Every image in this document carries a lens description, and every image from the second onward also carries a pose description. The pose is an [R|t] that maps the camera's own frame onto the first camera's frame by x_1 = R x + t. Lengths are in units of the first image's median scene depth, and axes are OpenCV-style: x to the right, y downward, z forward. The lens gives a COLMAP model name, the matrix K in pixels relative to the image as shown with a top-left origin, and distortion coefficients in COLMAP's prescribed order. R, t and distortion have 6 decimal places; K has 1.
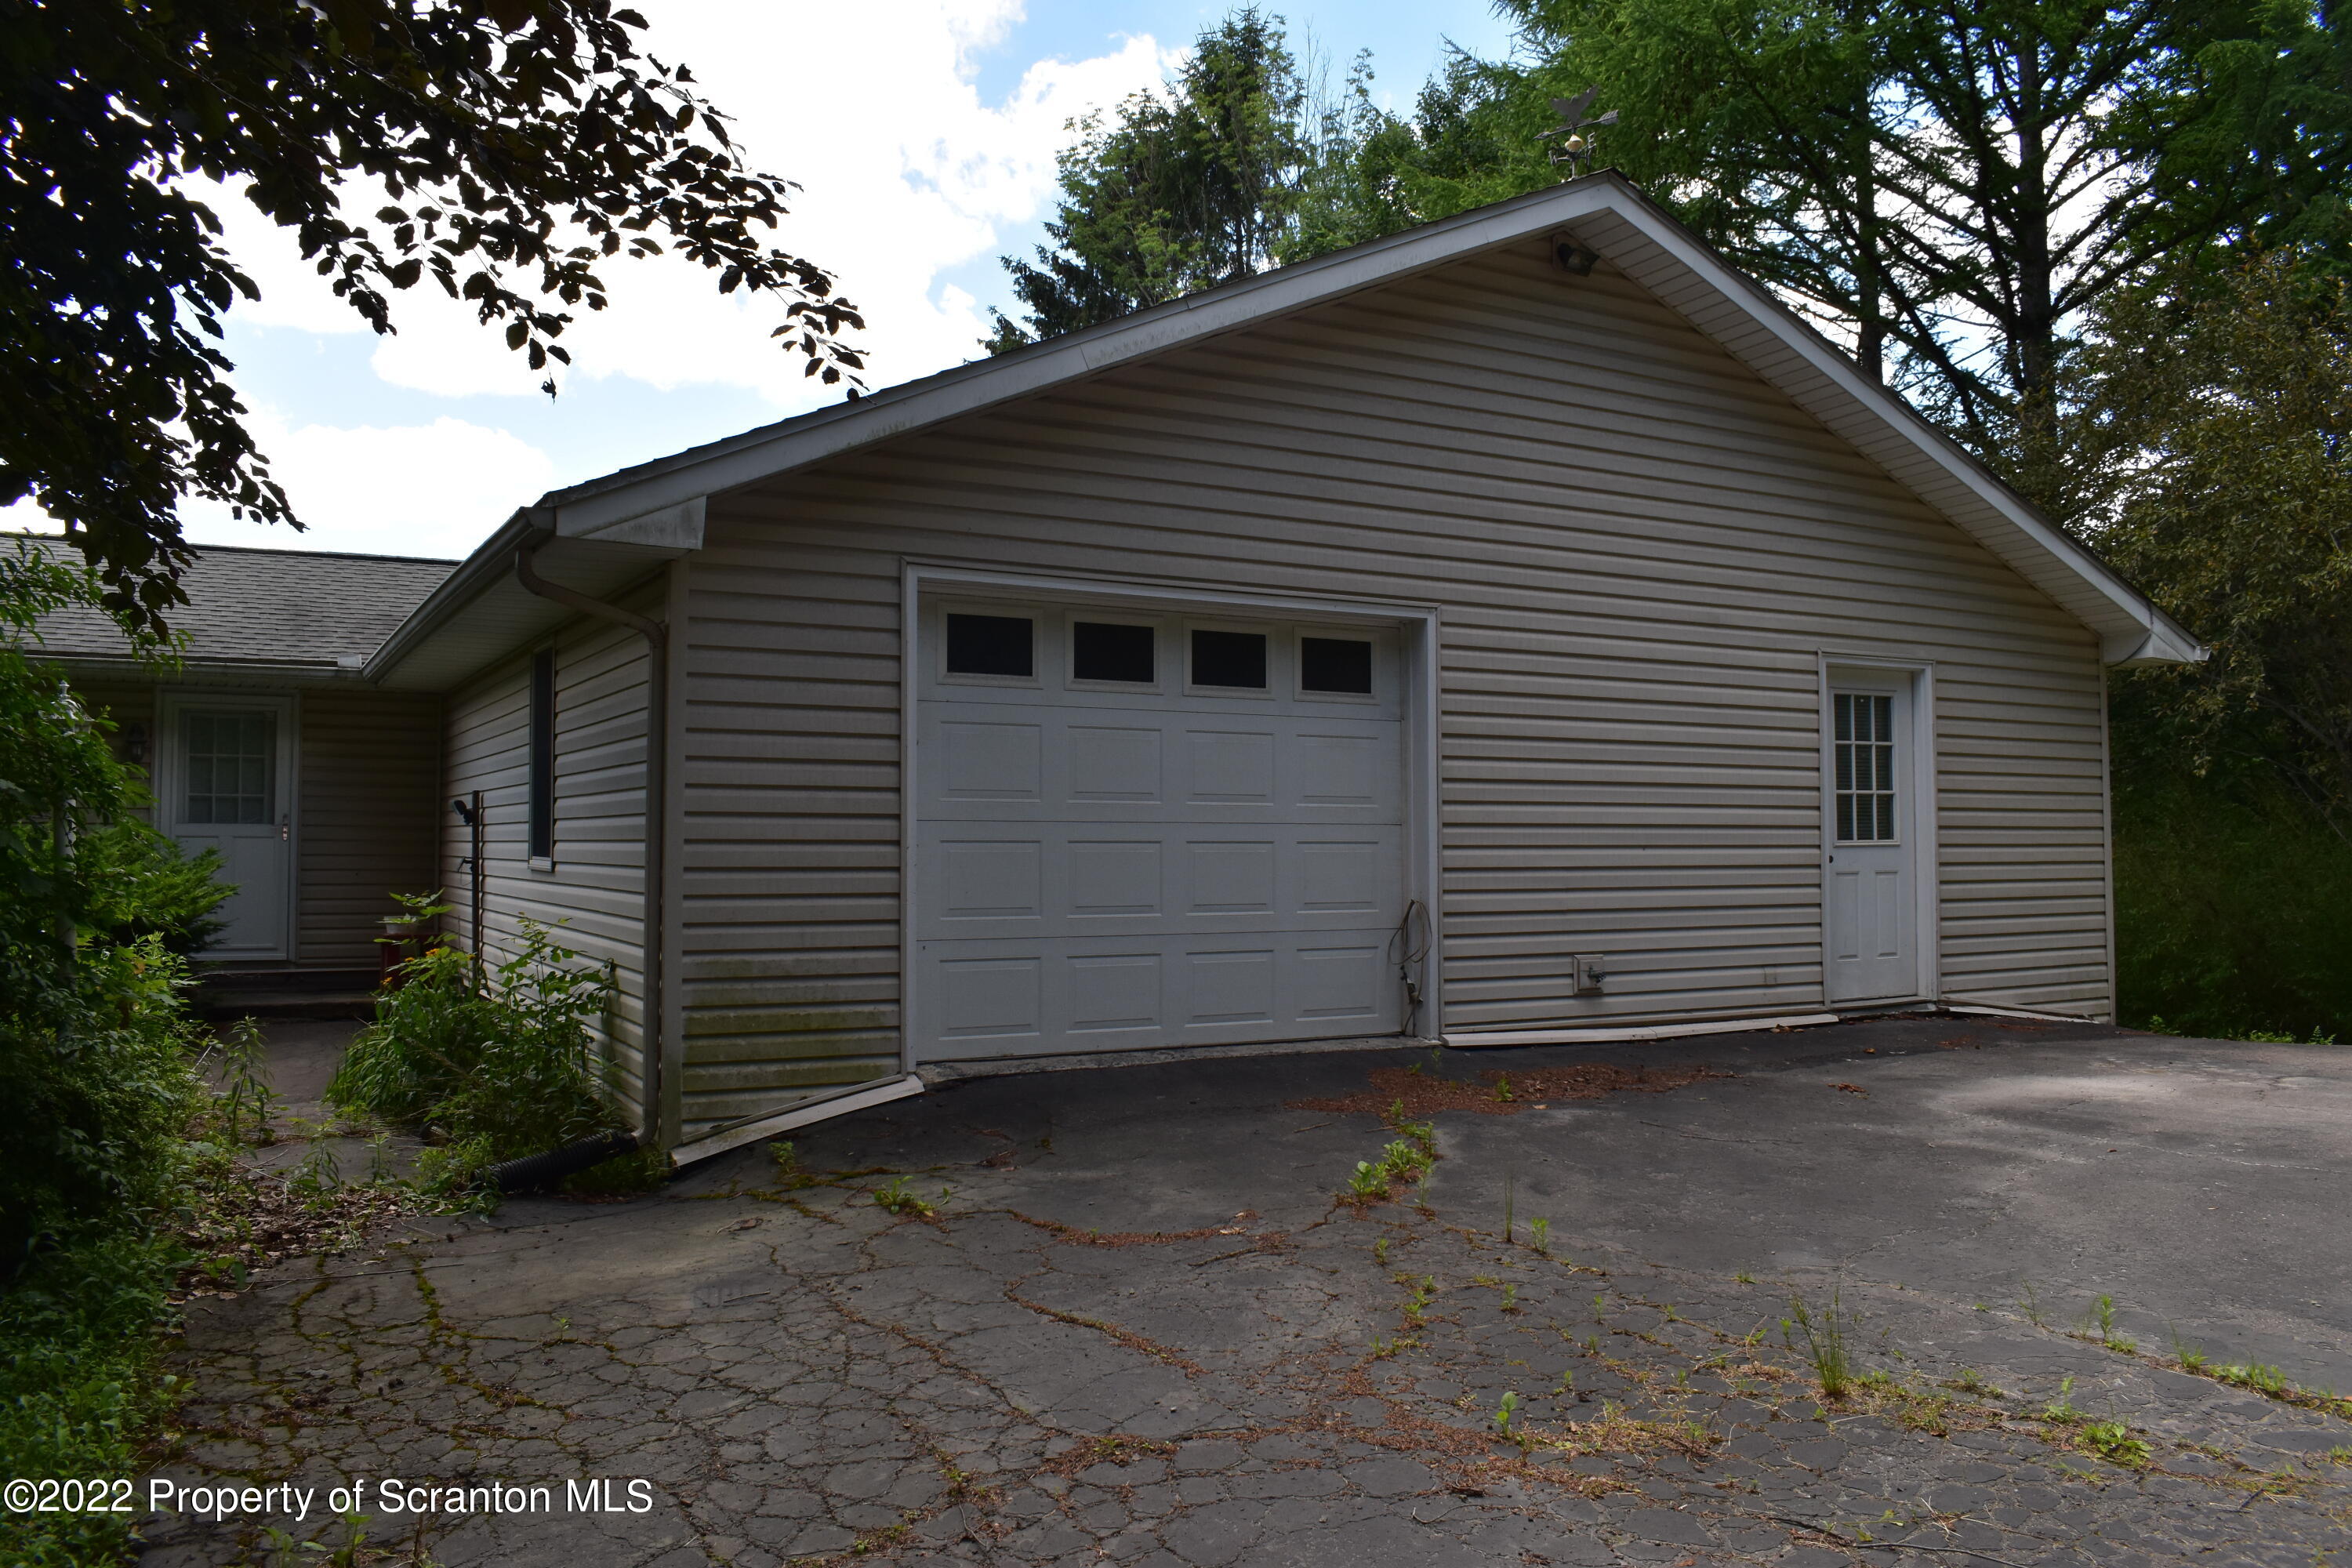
lens RADIAL K [[1823.6, 0, 1185.6], [0, 1823.6, 761.1], [0, 0, 1]] dist [-0.088291, 0.003202]
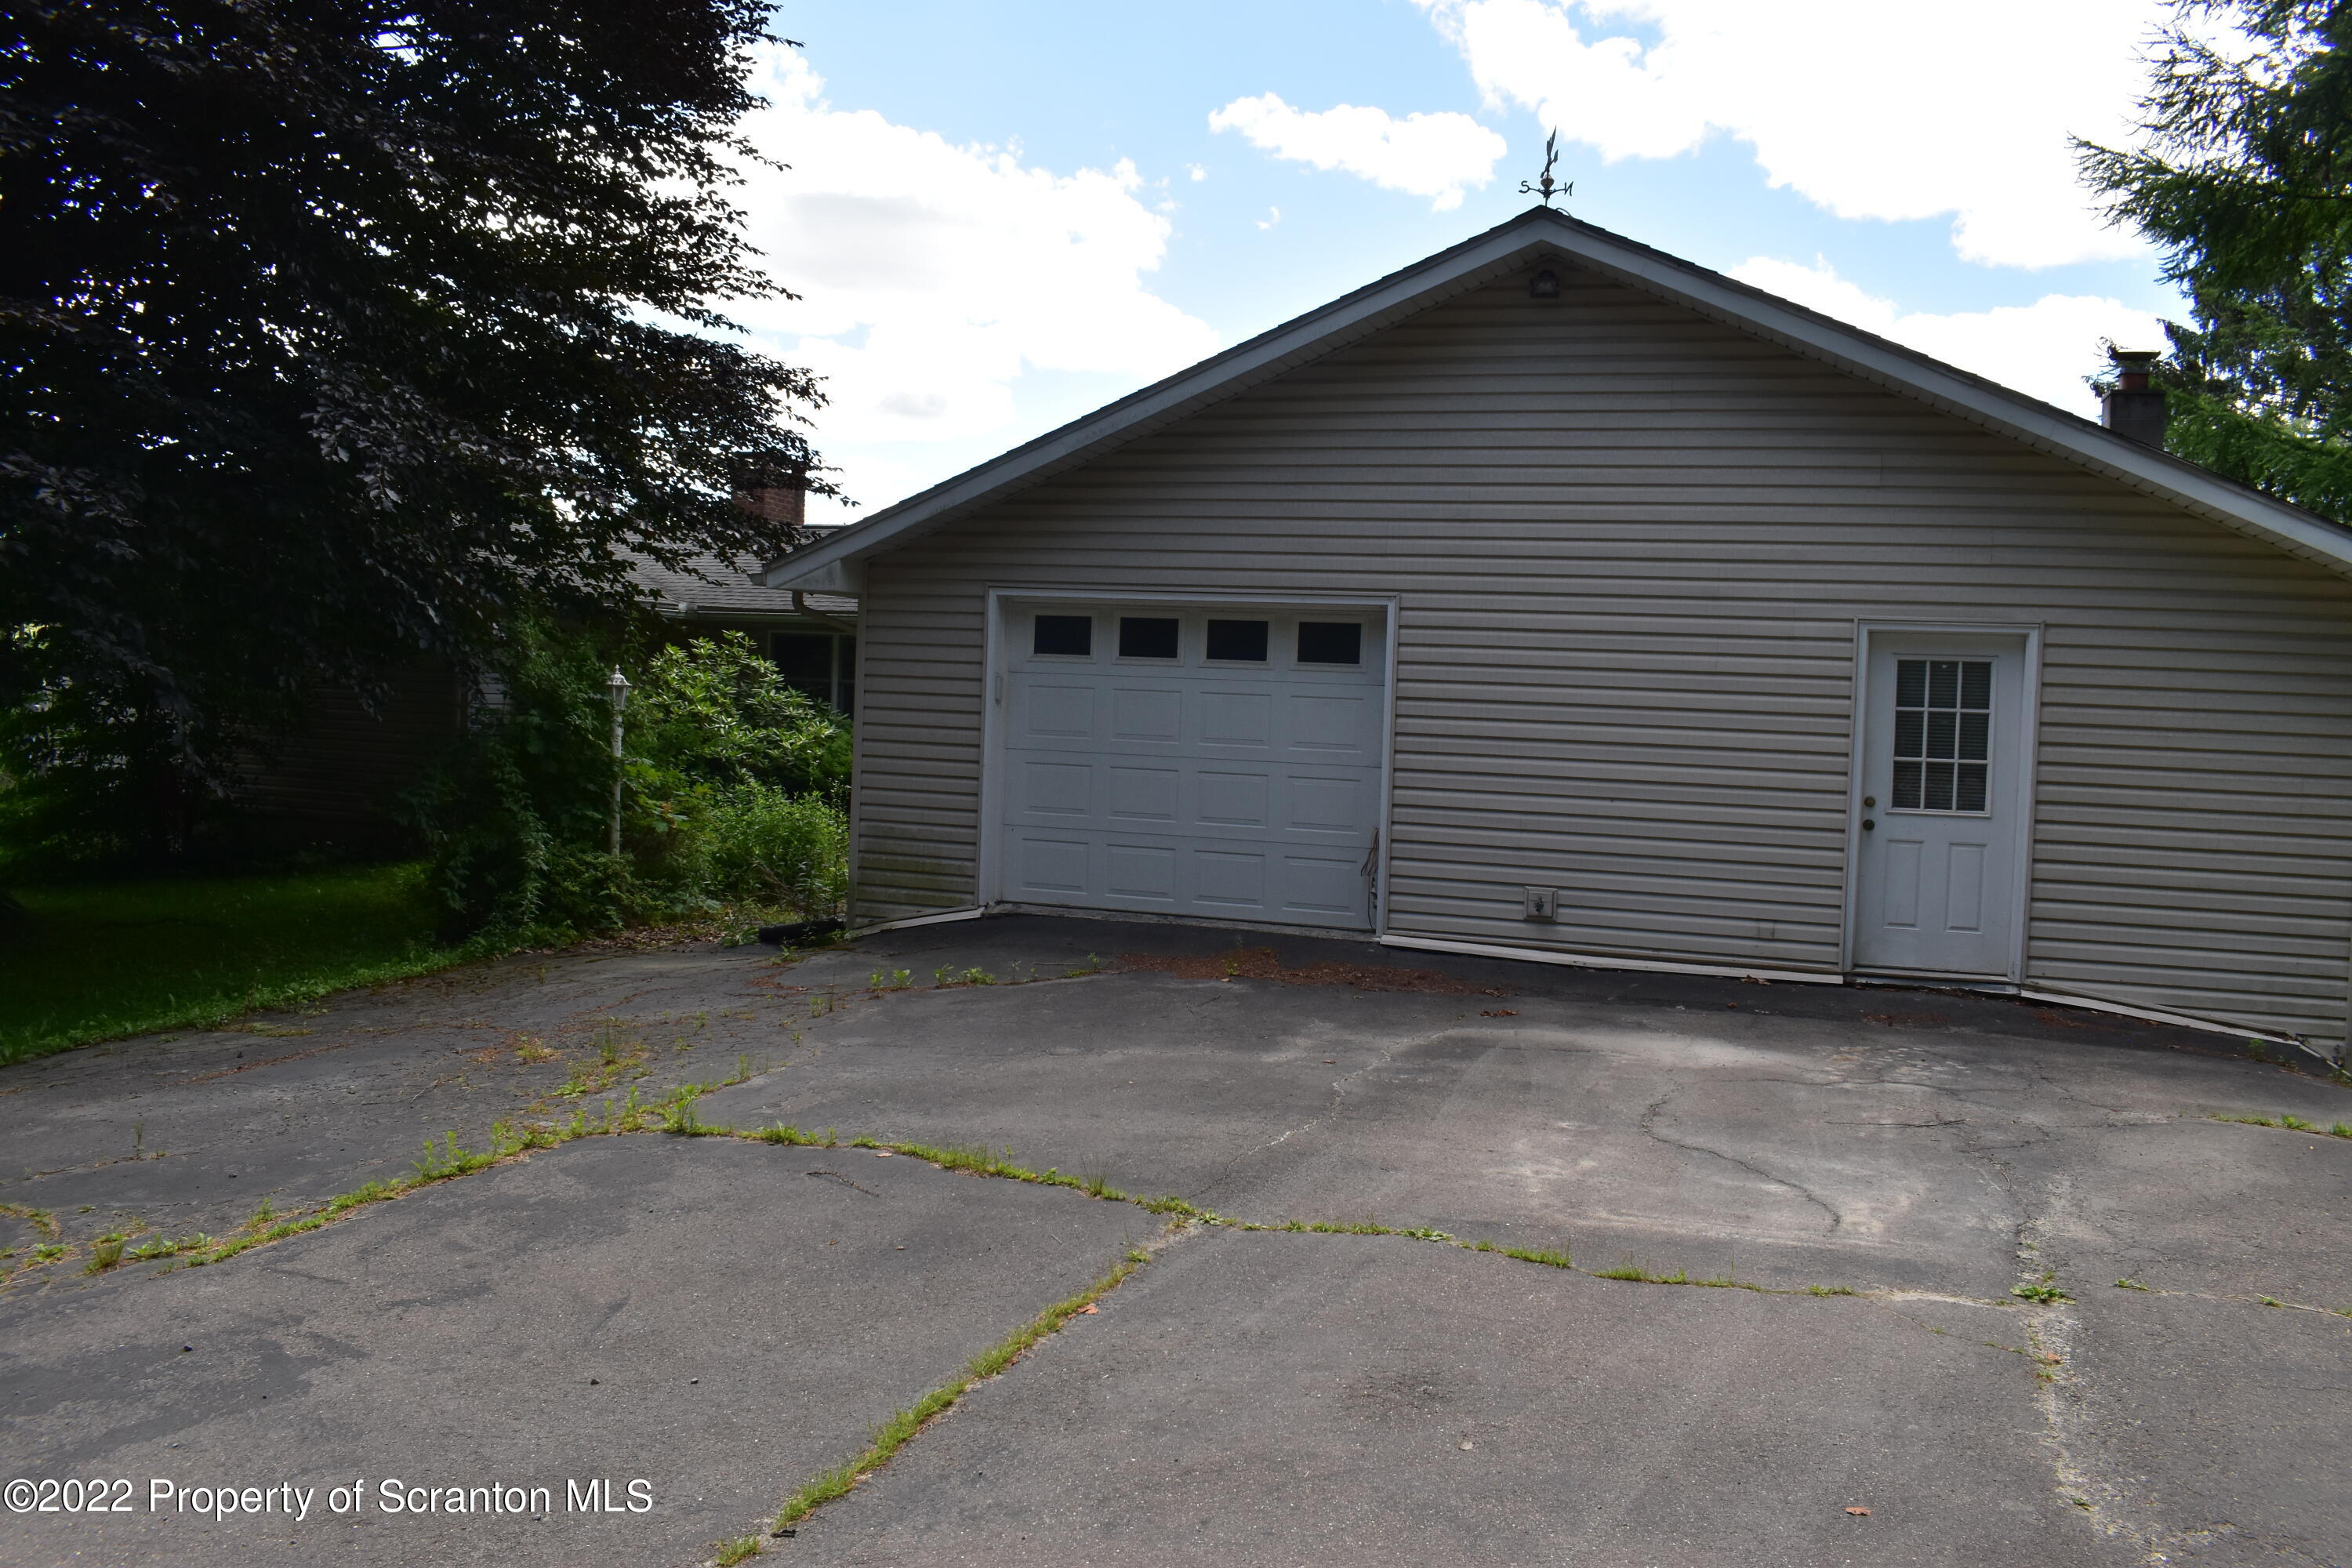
lens RADIAL K [[1823.6, 0, 1185.6], [0, 1823.6, 761.1], [0, 0, 1]] dist [-0.088291, 0.003202]
pose [[0.669148, 0.046175, -0.741693, 0.978178], [-0.008392, 0.998474, 0.054590, -0.038167], [0.743082, -0.030305, 0.668514, 0.051776]]
